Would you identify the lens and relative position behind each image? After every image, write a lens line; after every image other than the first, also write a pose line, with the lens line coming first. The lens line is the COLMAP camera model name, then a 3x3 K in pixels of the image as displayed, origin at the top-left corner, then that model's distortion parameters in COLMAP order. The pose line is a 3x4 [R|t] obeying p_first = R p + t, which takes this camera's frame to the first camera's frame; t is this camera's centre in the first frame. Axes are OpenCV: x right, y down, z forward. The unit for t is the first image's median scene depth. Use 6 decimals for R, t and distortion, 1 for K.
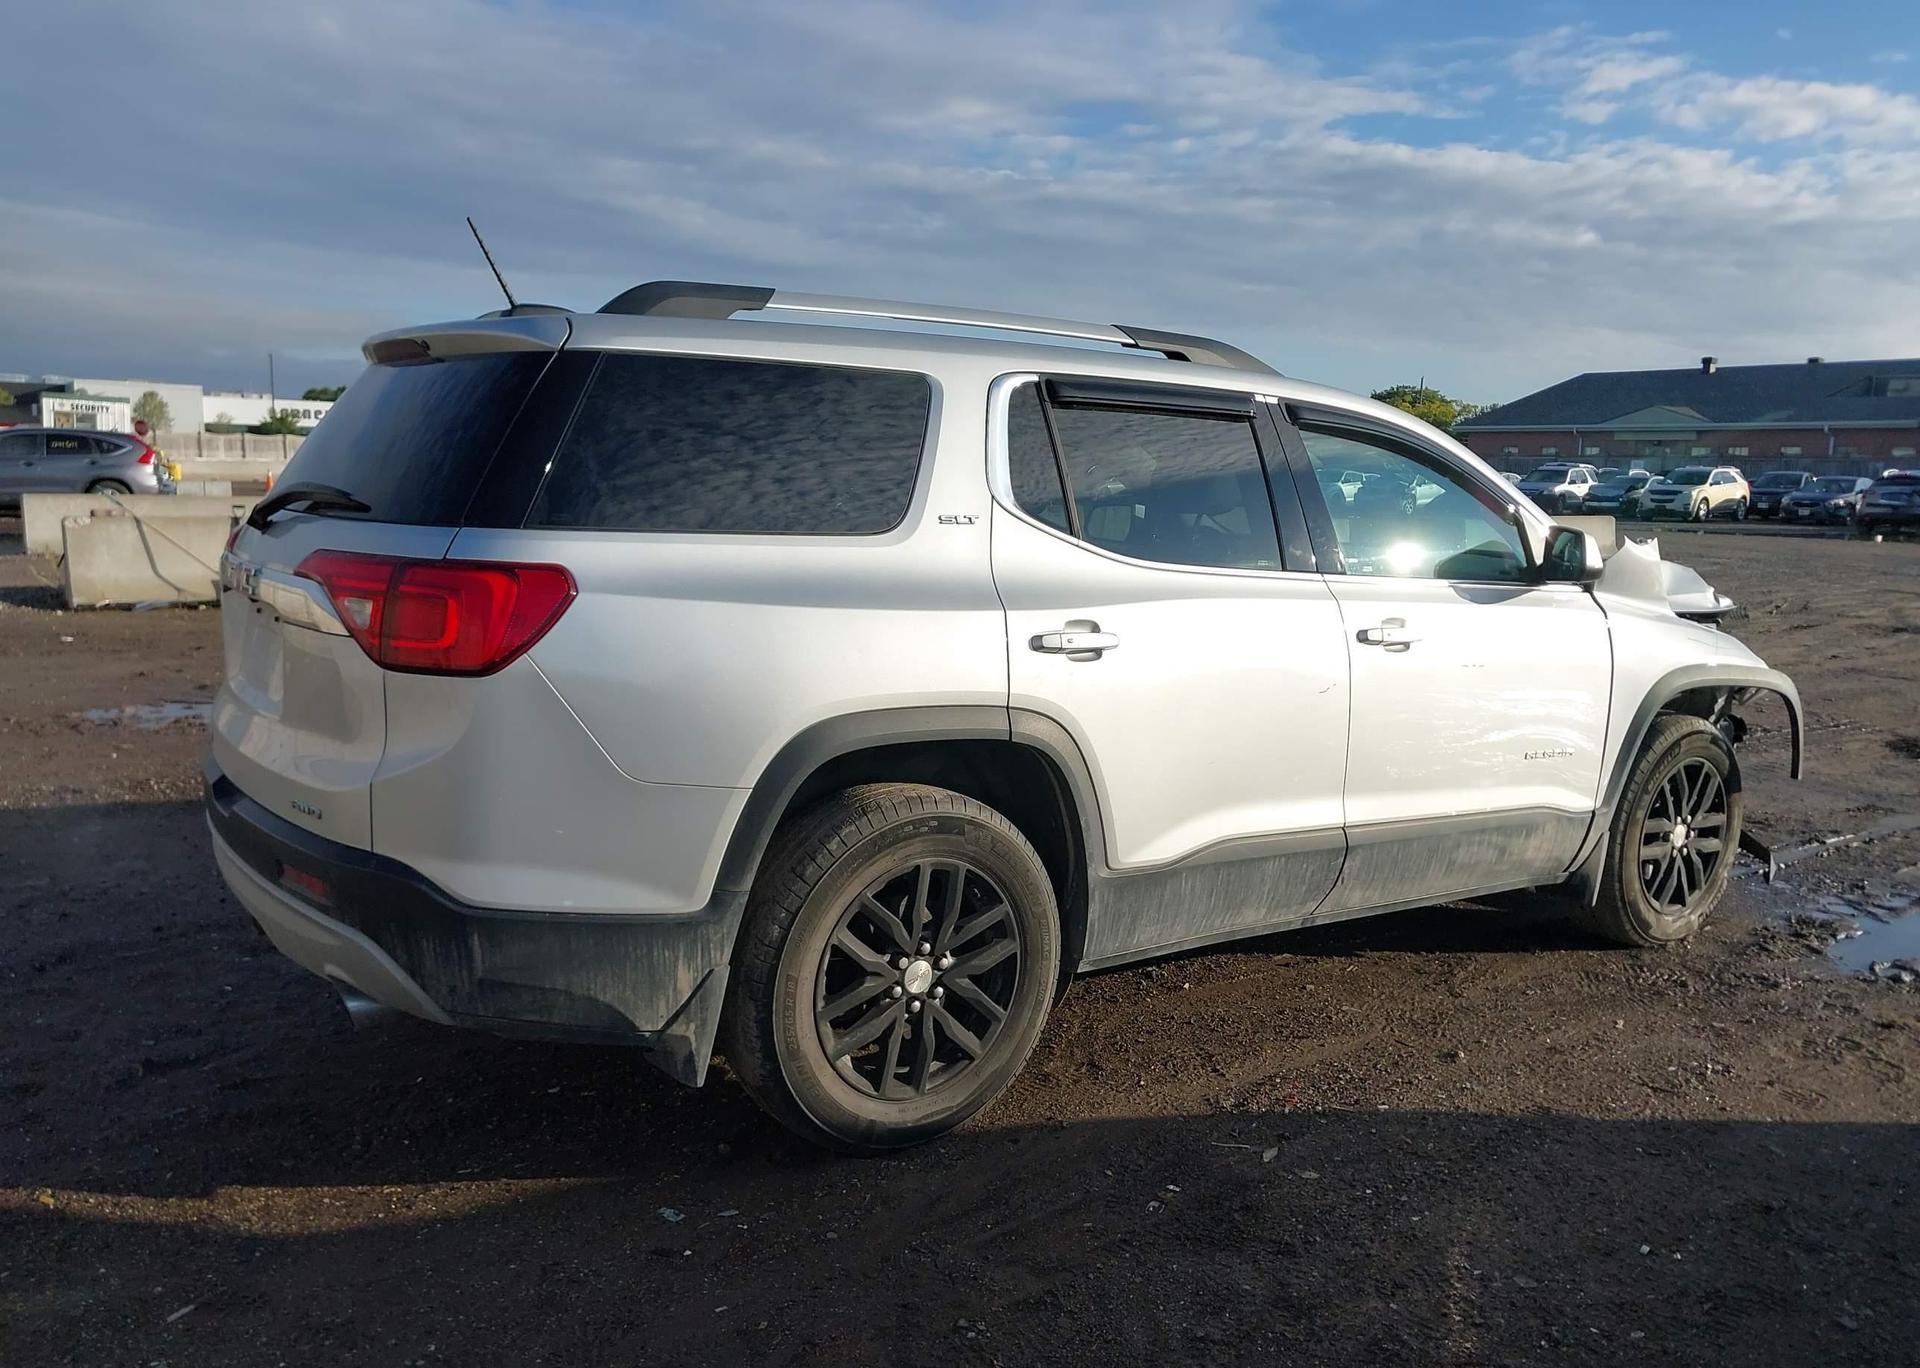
lens RADIAL K [[1517.1, 0, 951.2], [0, 1517.1, 591.5], [0, 0, 1]] dist [0.038113, -0.033418]
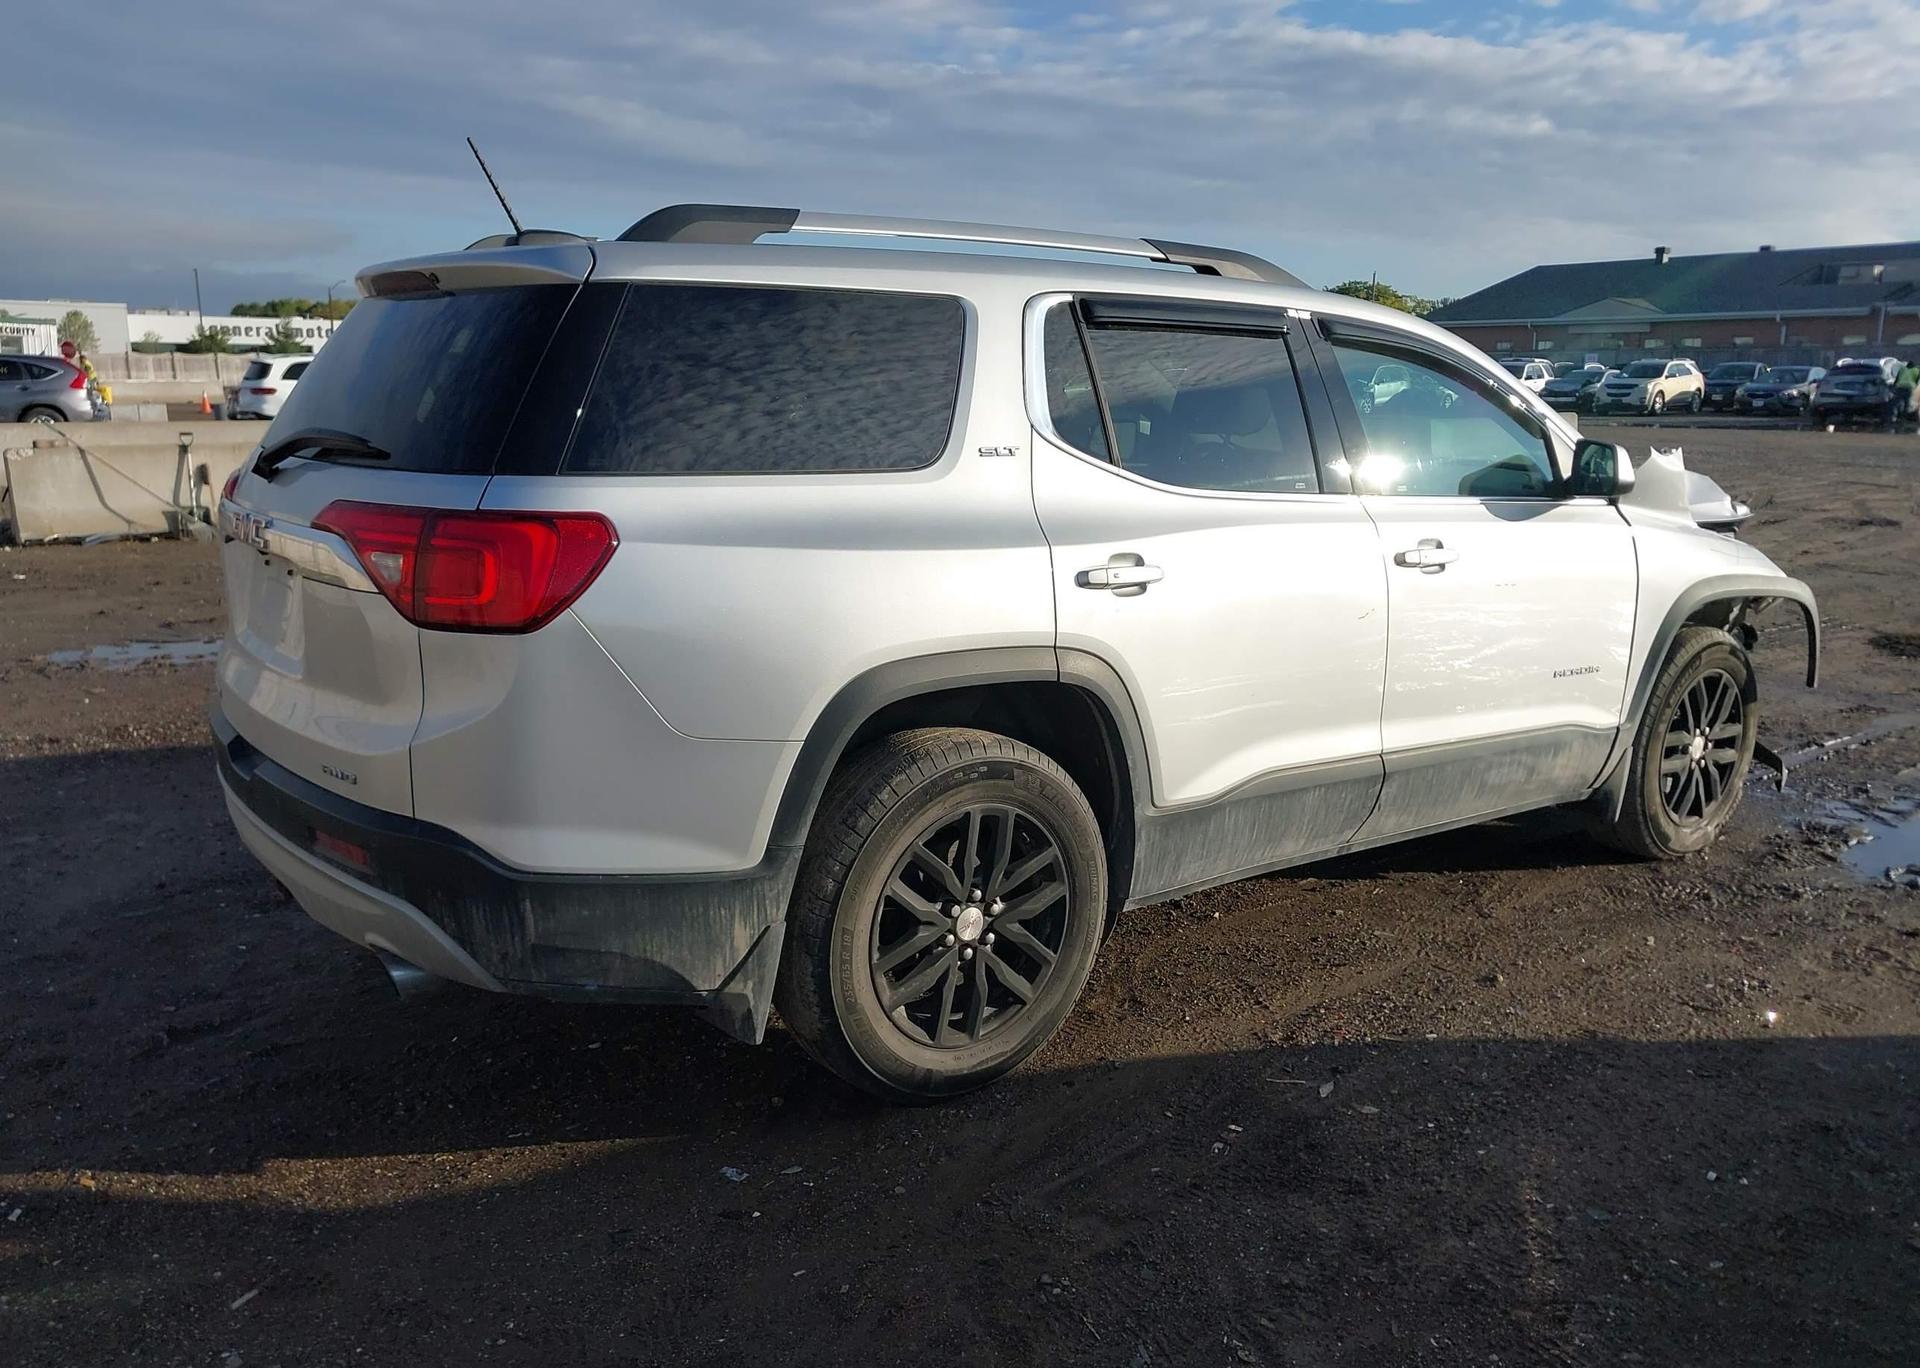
lens RADIAL K [[1499.8, 0, 884.7], [0, 1499.8, 583.5], [0, 0, 1]] dist [0.029242, -0.010307]
pose [[0.999378, -0.022290, 0.027315, -0.088094], [0.020390, 0.997479, 0.067968, -0.028127], [-0.028761, -0.067369, 0.997314, 0.049629]]
